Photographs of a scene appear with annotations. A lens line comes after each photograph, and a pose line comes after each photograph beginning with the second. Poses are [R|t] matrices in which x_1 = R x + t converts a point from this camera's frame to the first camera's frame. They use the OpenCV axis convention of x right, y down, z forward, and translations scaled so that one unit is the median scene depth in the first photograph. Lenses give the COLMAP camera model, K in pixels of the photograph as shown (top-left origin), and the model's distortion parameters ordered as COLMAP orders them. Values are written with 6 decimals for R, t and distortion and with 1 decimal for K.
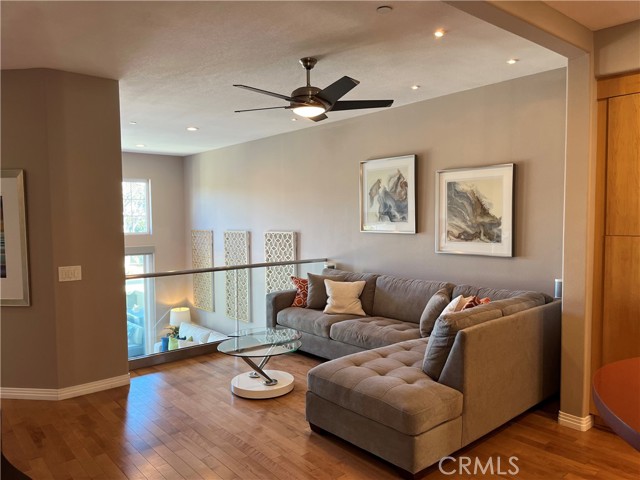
lens RADIAL K [[487.8, 0, 322.0], [0, 487.8, 239.8], [0, 0, 1]] dist [0.034162, -0.006552]
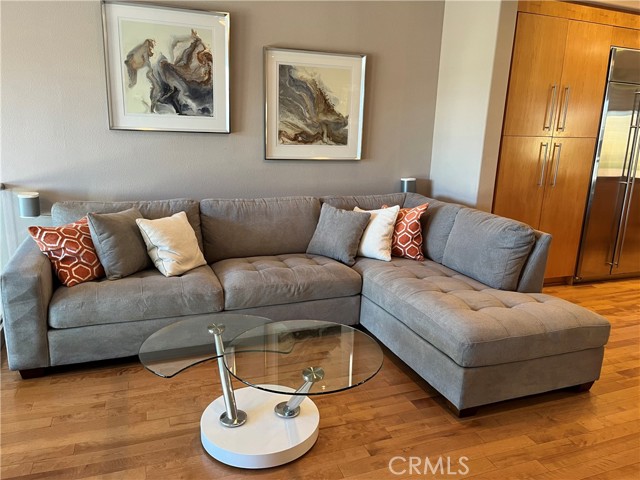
lens RADIAL K [[487.8, 0, 320.9], [0, 487.8, 243.1], [0, 0, 1]] dist [0.034162, -0.006552]
pose [[0.321152, -0.204174, 0.924757, -0.489748], [0.009728, 0.977143, 0.212361, -0.008295], [-0.946978, -0.059204, 0.315797, 0.696542]]
